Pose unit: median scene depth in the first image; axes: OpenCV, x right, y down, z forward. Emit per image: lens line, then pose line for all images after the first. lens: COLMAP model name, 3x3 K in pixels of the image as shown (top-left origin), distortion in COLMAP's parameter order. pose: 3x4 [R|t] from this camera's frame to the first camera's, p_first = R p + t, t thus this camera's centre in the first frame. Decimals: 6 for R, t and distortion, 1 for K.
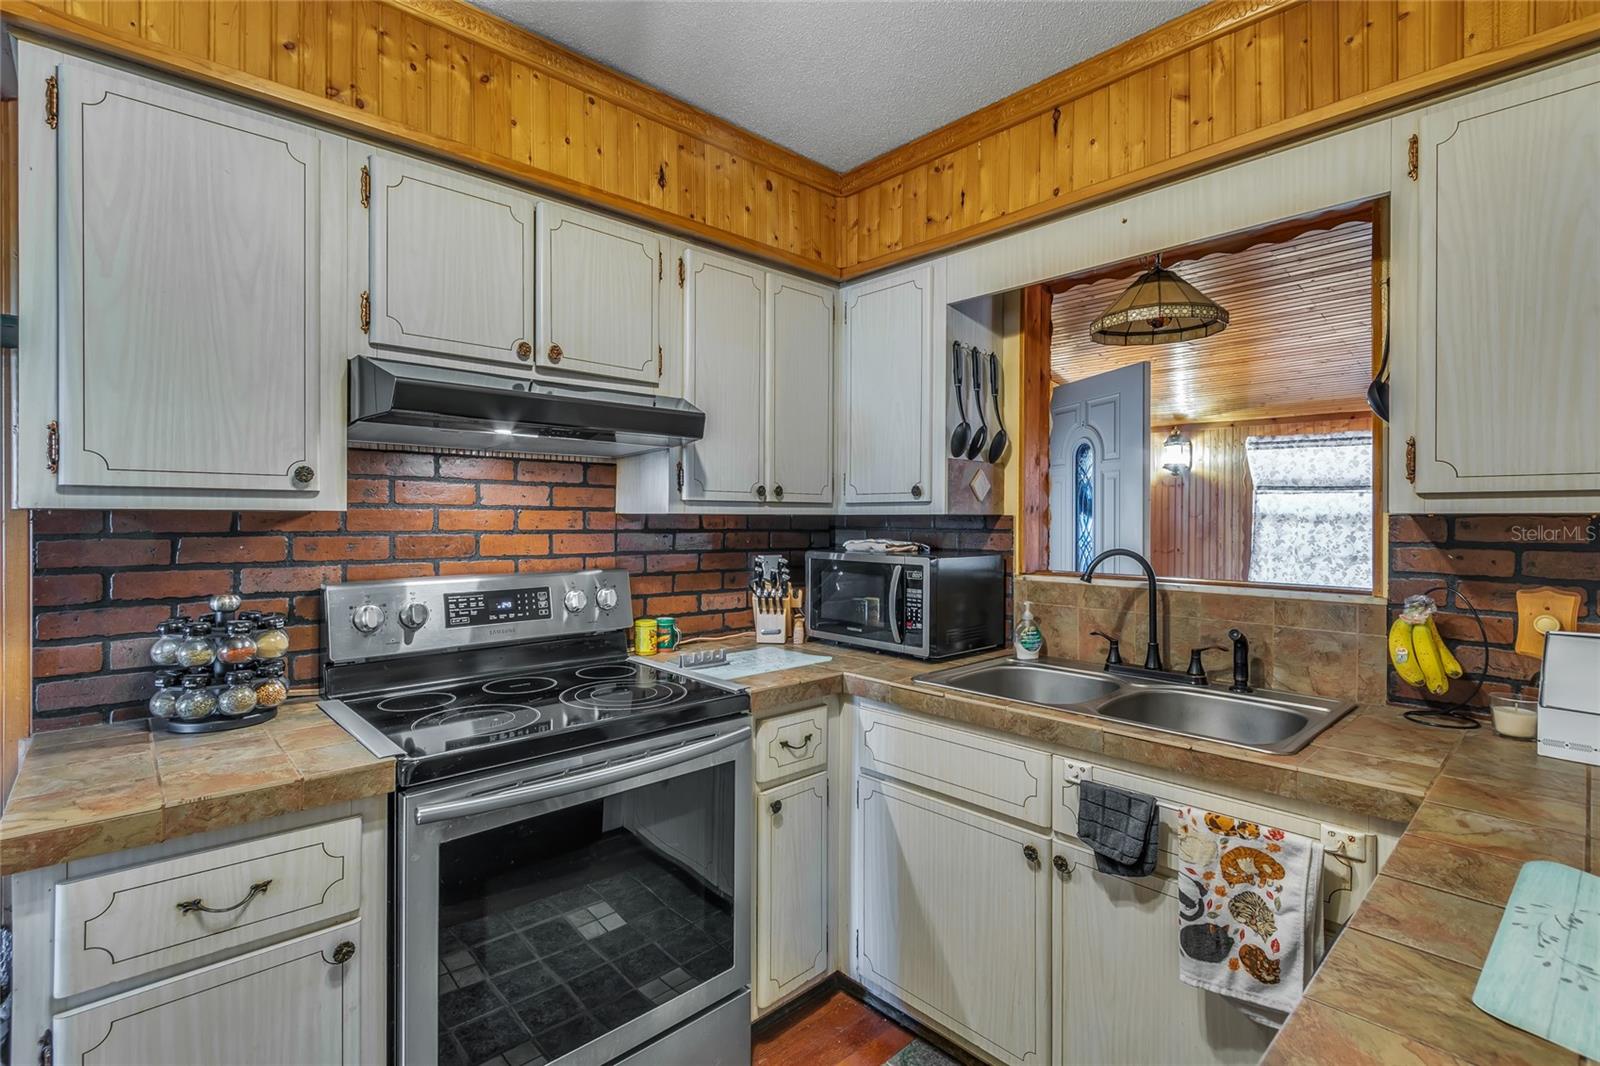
lens RADIAL K [[736.8, 0, 781.0], [0, 736.8, 521.3], [0, 0, 1]] dist [0.008450, -0.002044]
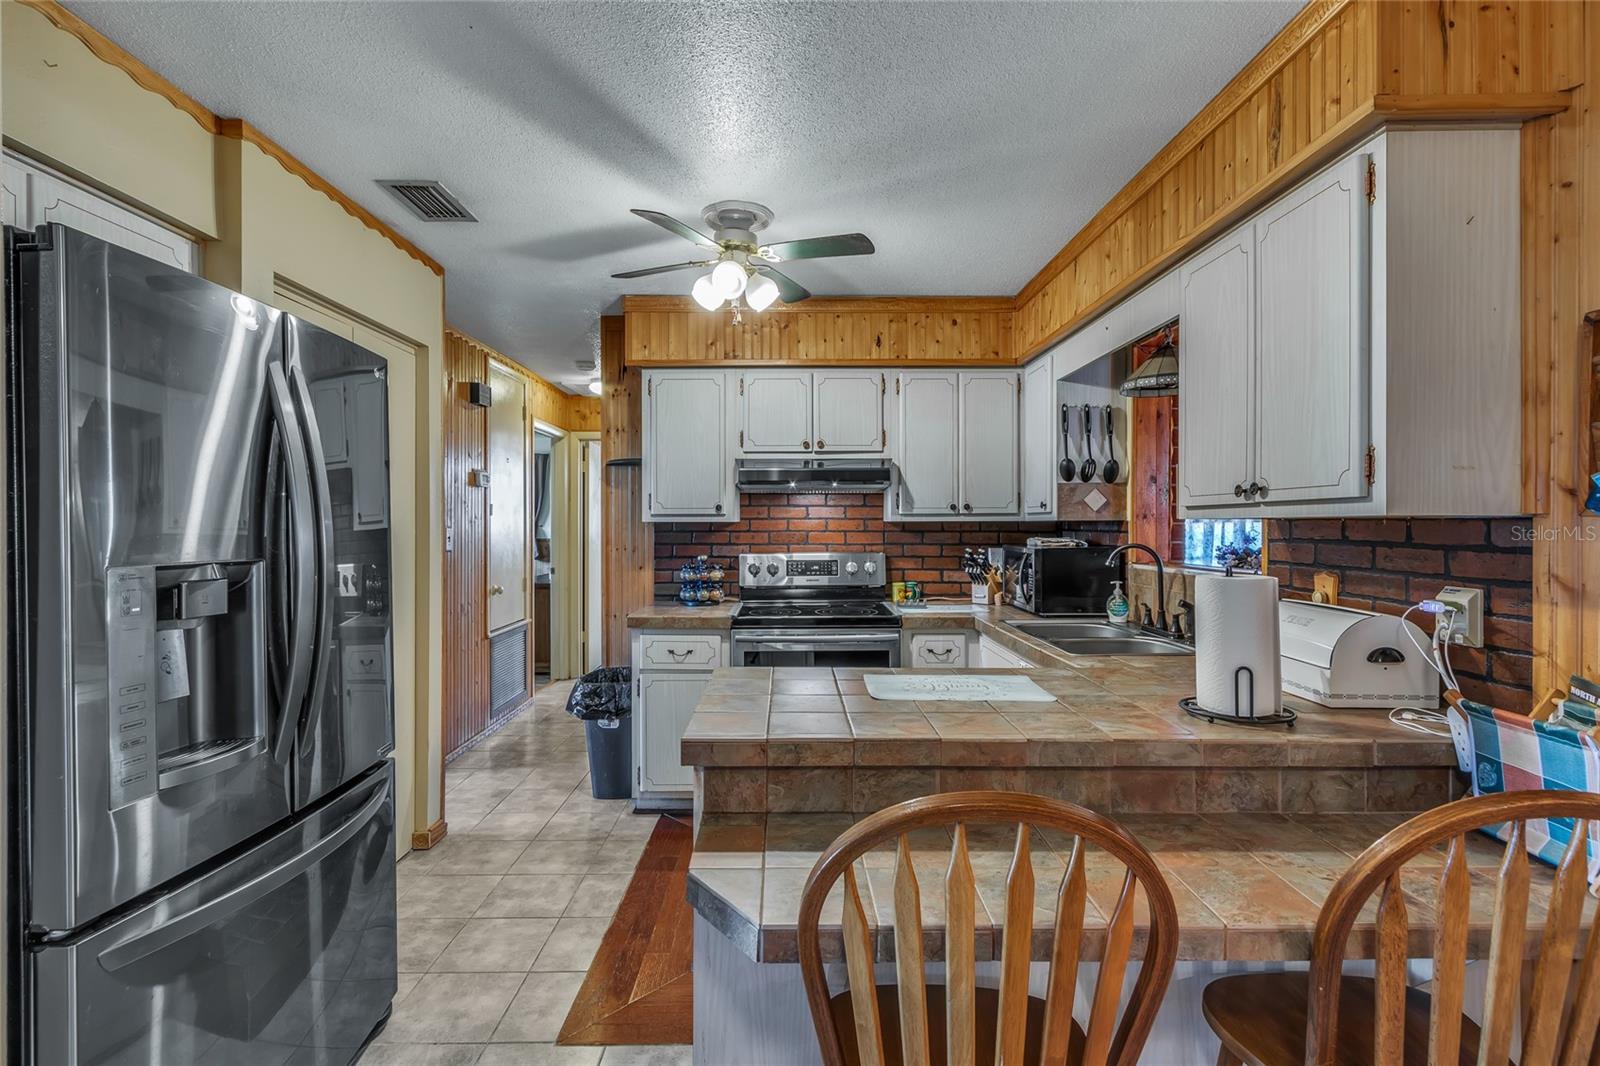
lens RADIAL K [[736.8, 0, 795.1], [0, 736.8, 523.7], [0, 0, 1]] dist [0.008450, -0.002044]
pose [[0.737913, -0.005722, -0.674871, 0.923095], [0.002825, 0.999981, -0.005390, 0.004559], [0.674890, 0.002071, 0.737916, -0.509876]]
